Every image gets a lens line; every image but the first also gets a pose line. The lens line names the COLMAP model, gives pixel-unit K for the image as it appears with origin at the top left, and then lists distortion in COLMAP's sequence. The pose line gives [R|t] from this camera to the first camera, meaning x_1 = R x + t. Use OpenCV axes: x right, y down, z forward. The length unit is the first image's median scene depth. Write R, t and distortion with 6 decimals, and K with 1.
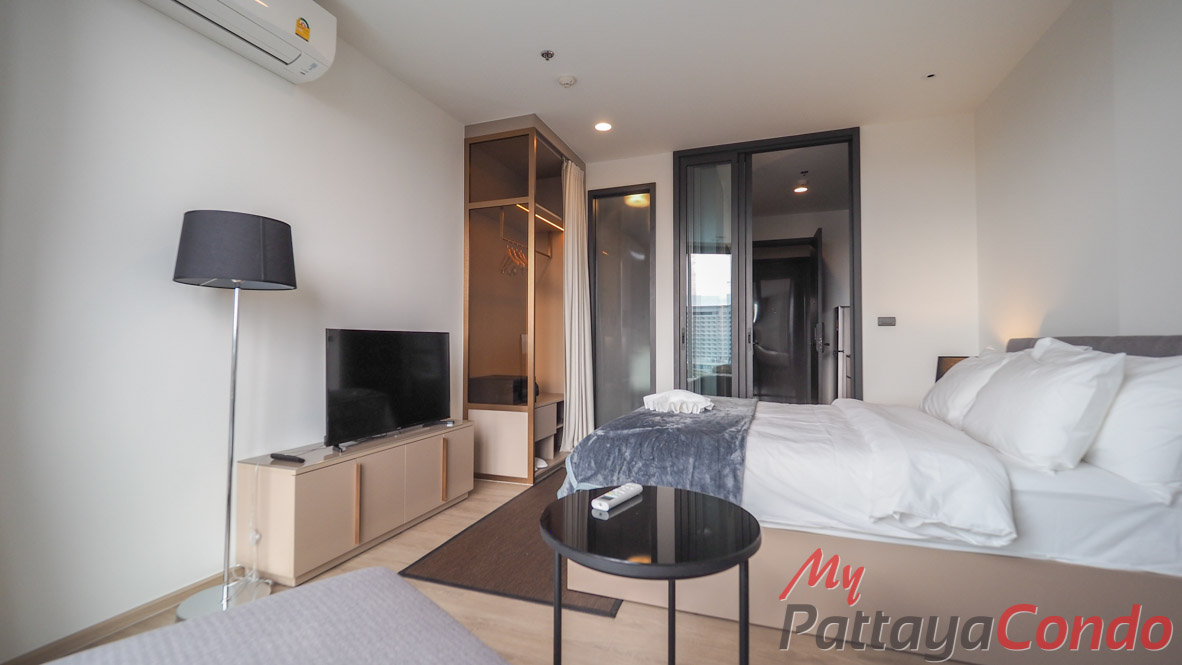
lens RADIAL K [[498.5, 0, 573.6], [0, 498.5, 332.1], [0, 0, 1]] dist [-0.003741, -0.000170]
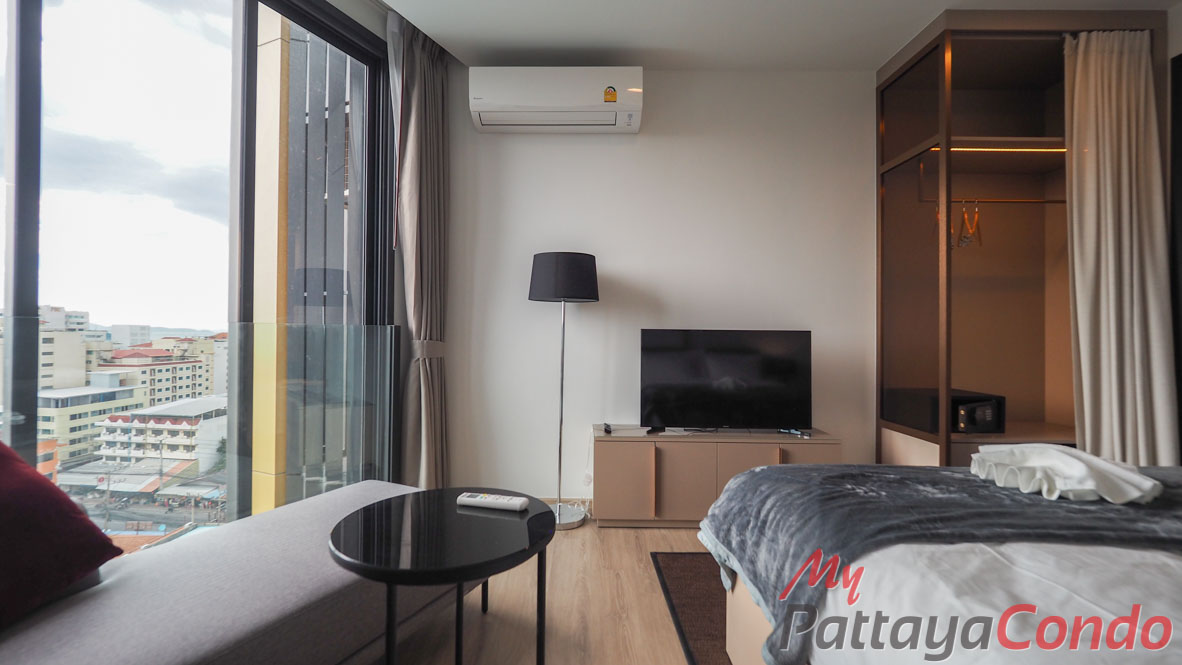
lens RADIAL K [[500.6, 0, 581.2], [0, 500.6, 326.0], [0, 0, 1]] dist [-0.000711, -0.000385]
pose [[0.351735, -0.012909, -0.936011, 0.583628], [0.006761, 0.999914, -0.011250, 0.000576], [0.936075, -0.002372, 0.351792, 0.440689]]
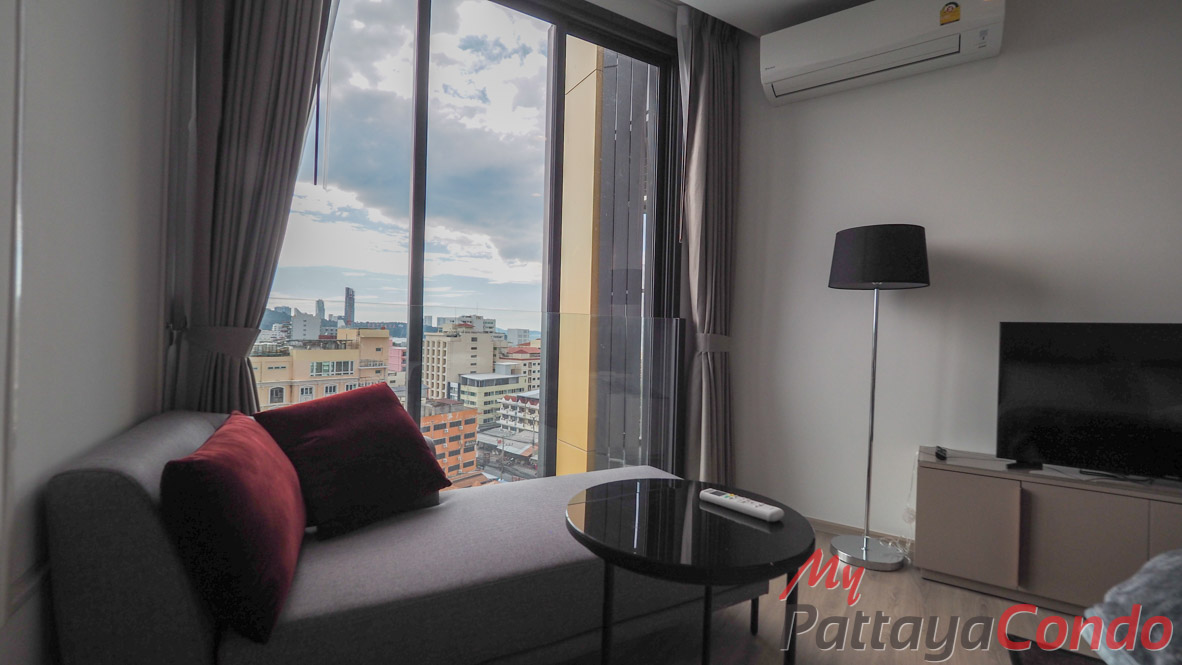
lens RADIAL K [[501.0, 0, 583.9], [0, 501.0, 331.9], [0, 0, 1]] dist [-0.000185, -0.000723]
pose [[-0.244004, -0.014184, -0.969670, 0.528628], [-0.012961, 0.999851, -0.011364, 0.031081], [0.969688, 0.009795, -0.244152, 0.511479]]
